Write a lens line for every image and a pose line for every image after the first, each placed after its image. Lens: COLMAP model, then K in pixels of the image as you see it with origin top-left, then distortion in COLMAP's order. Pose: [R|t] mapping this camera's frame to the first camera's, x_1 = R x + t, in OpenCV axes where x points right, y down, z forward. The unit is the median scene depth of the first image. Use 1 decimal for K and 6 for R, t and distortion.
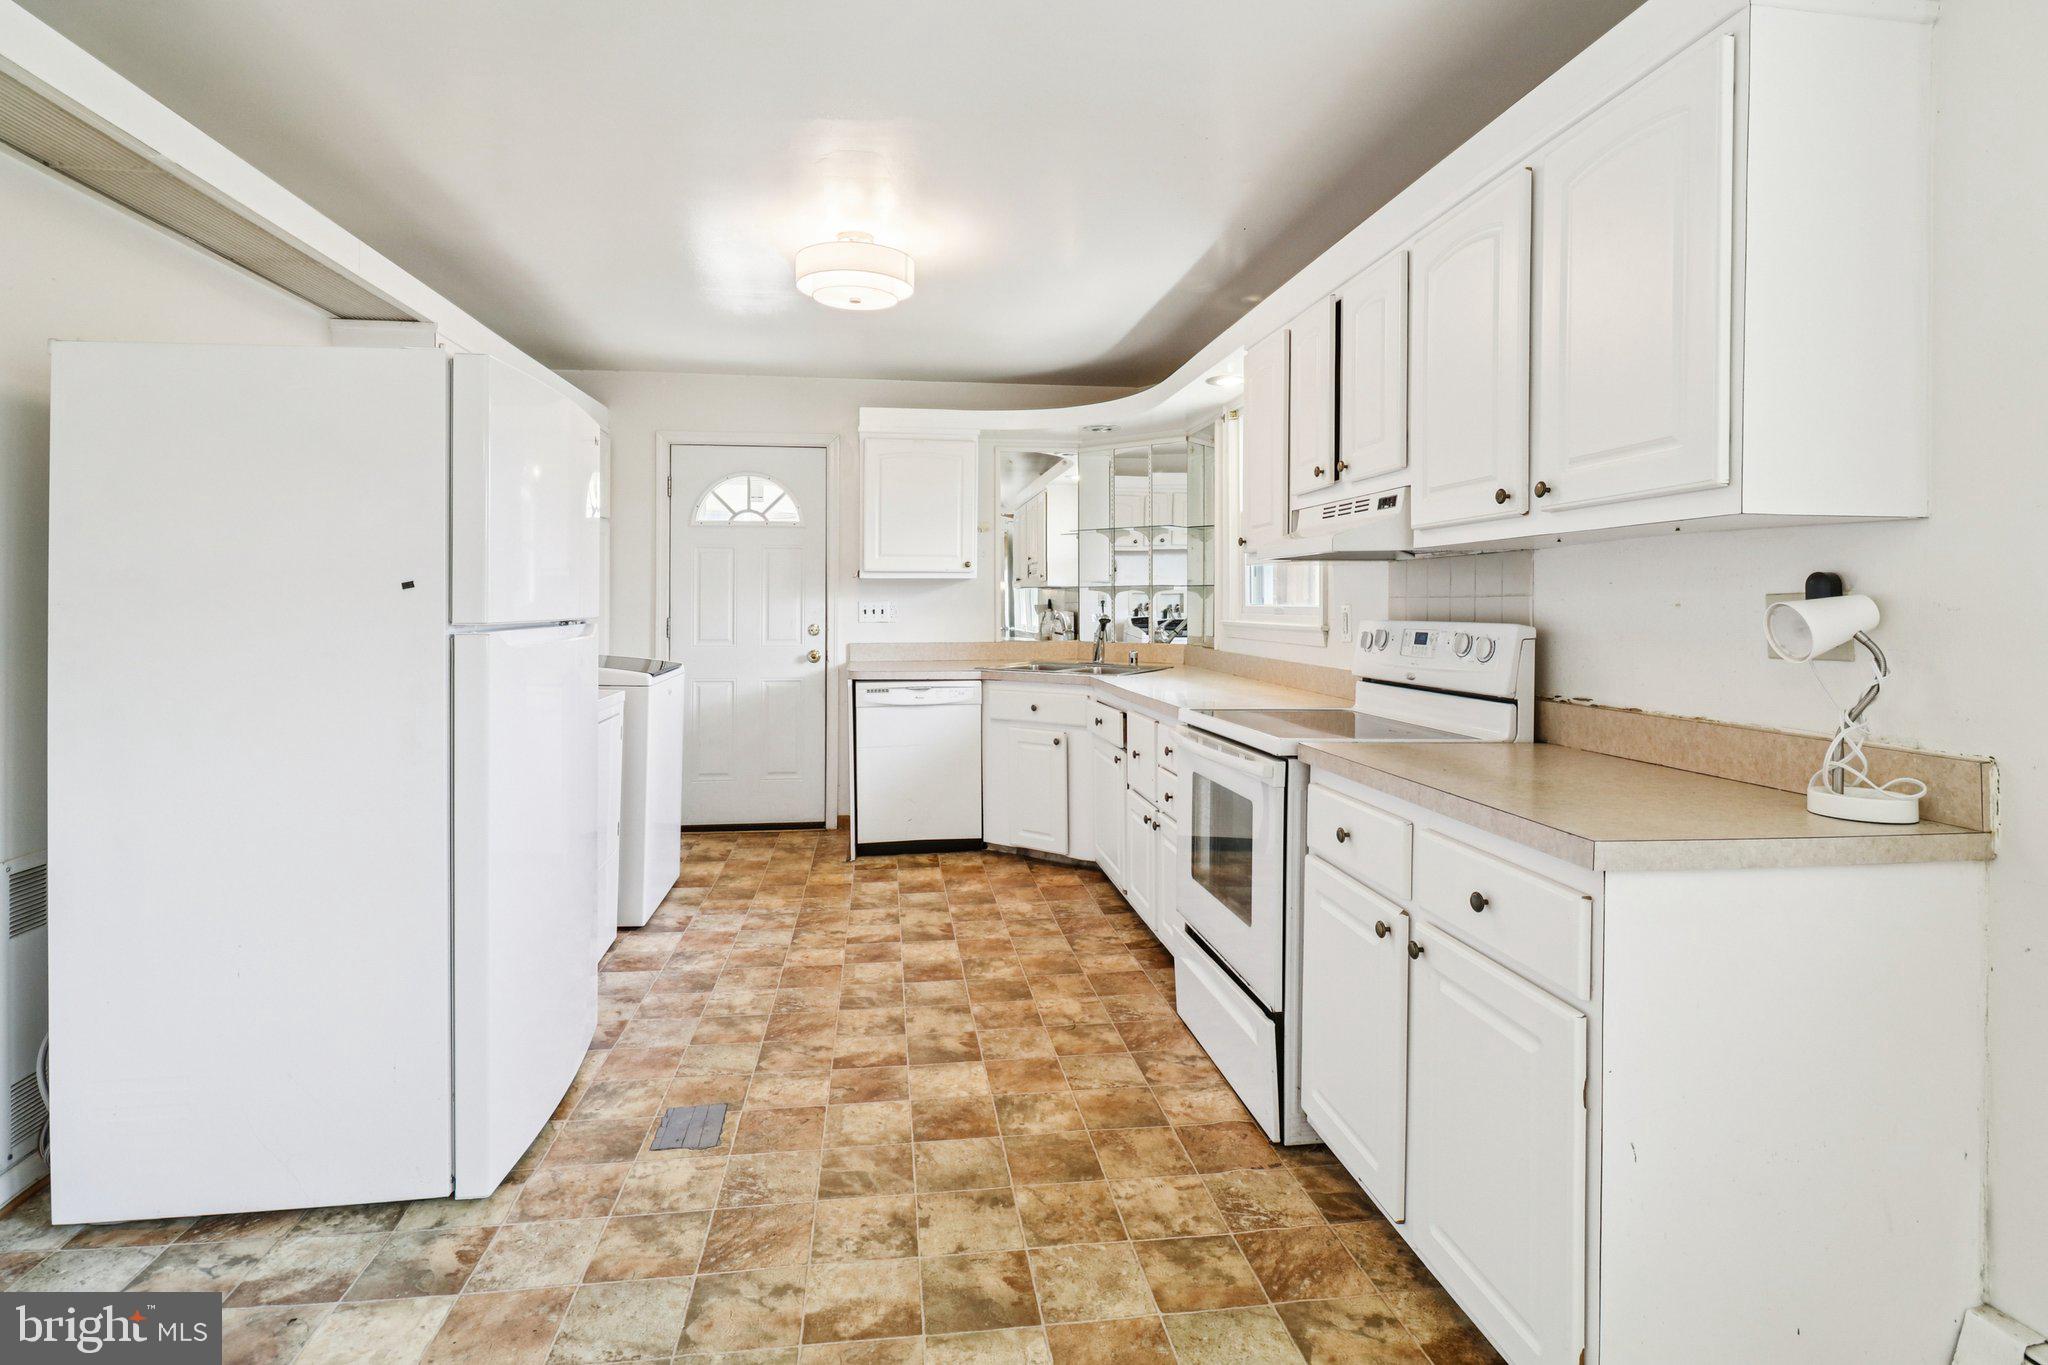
lens RADIAL K [[974.1, 0, 1016.4], [0, 974.1, 584.5], [0, 0, 1]] dist [-0.000812, -0.009127]
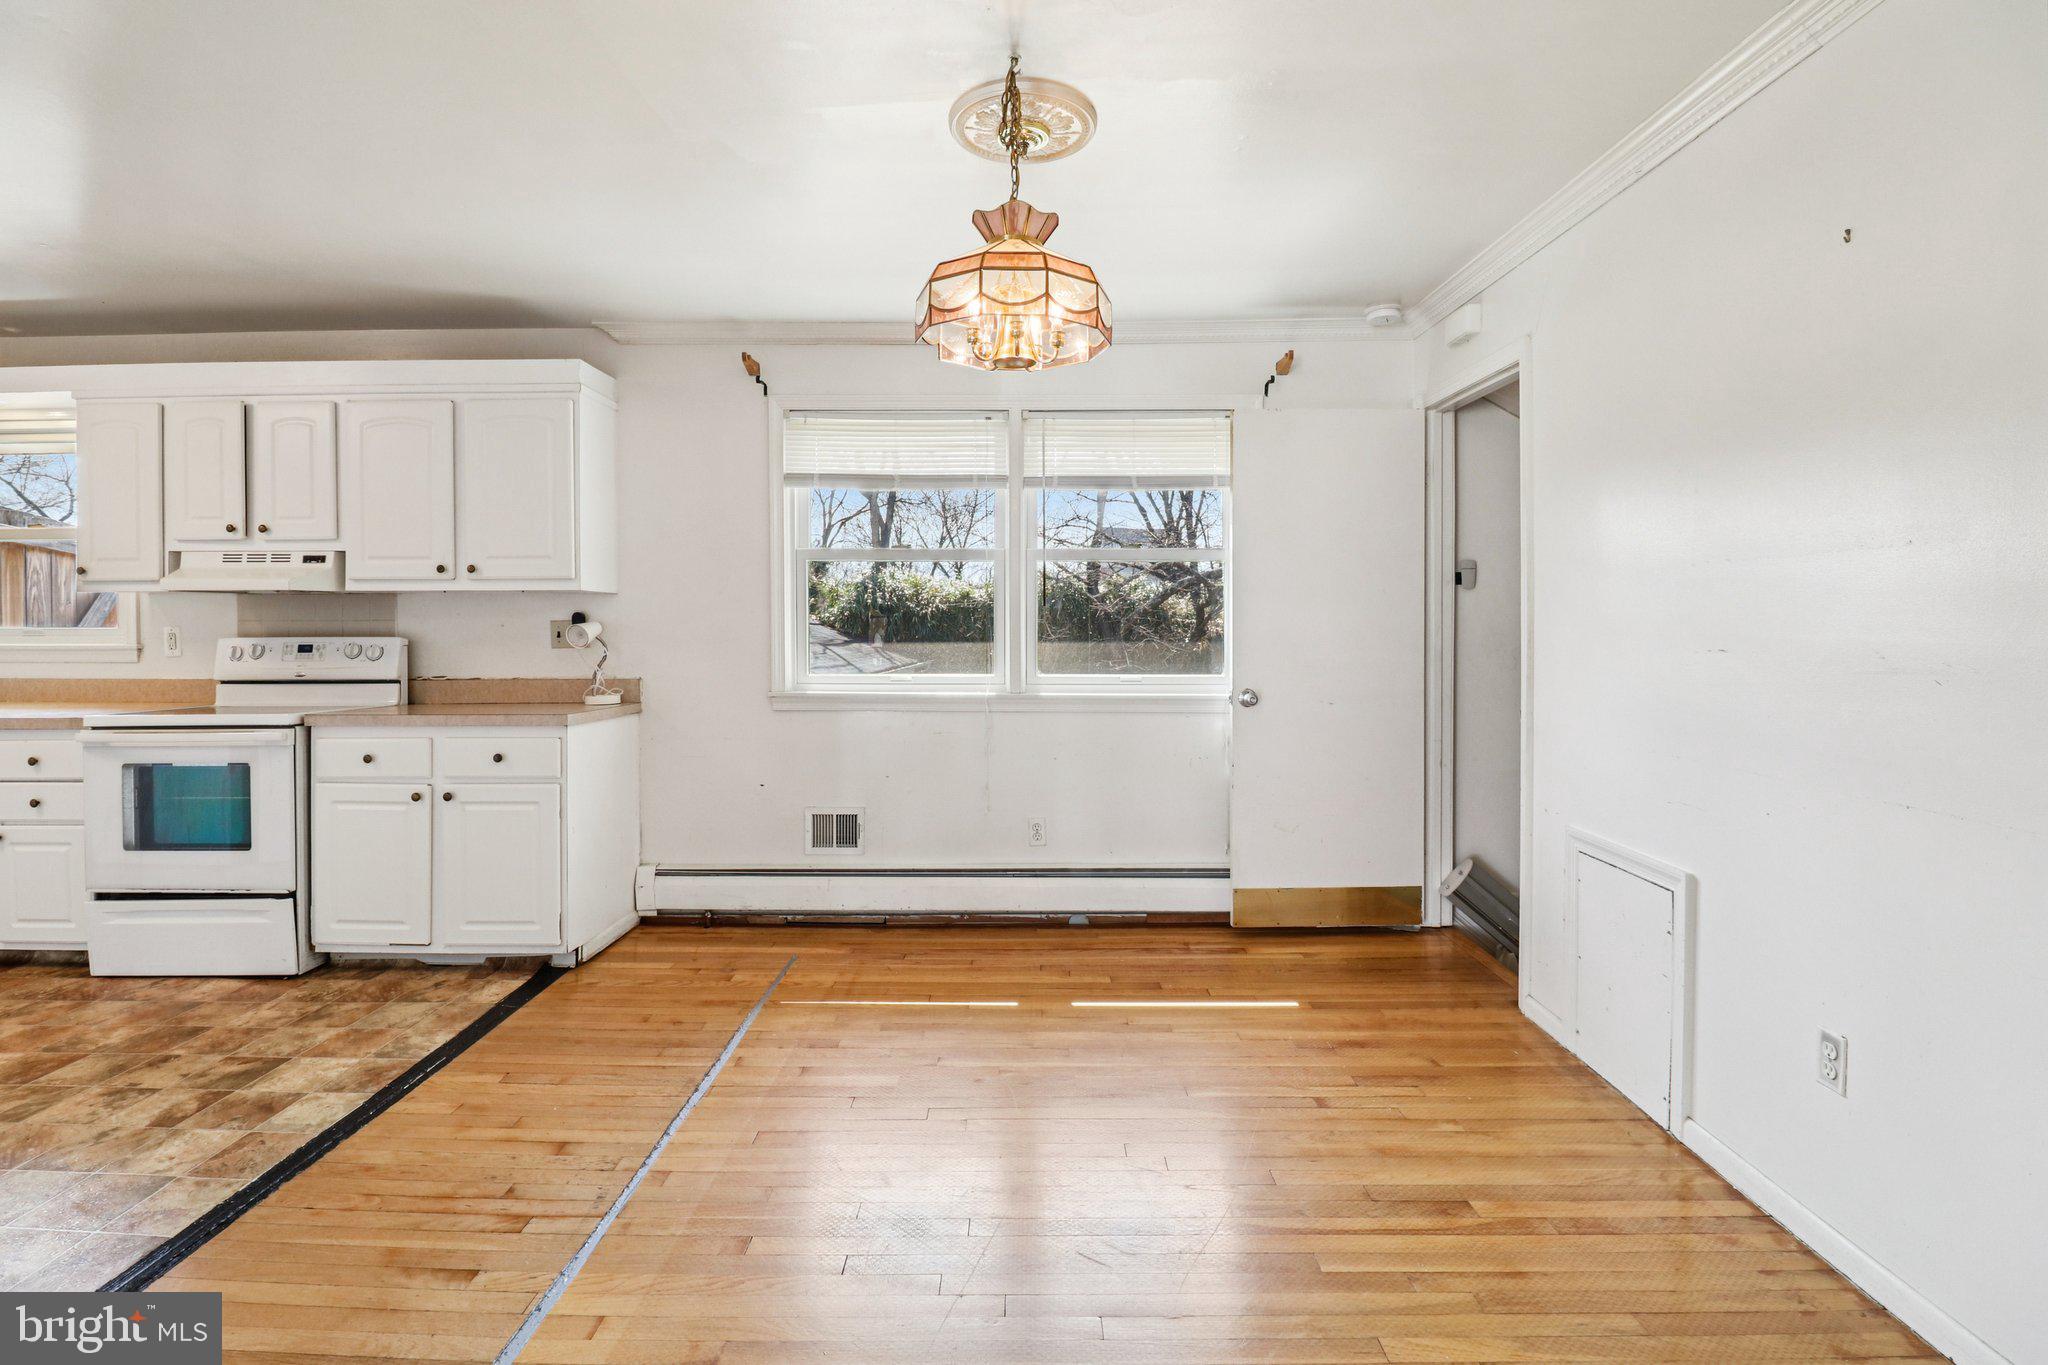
lens RADIAL K [[978.1, 0, 1017.0], [0, 978.1, 650.7], [0, 0, 1]] dist [-0.003071, -0.000881]
pose [[0.146972, -0.030009, 0.988685, -1.129020], [-0.018895, 0.999272, 0.033139, -0.014521], [-0.988960, -0.023552, 0.146298, -0.365393]]
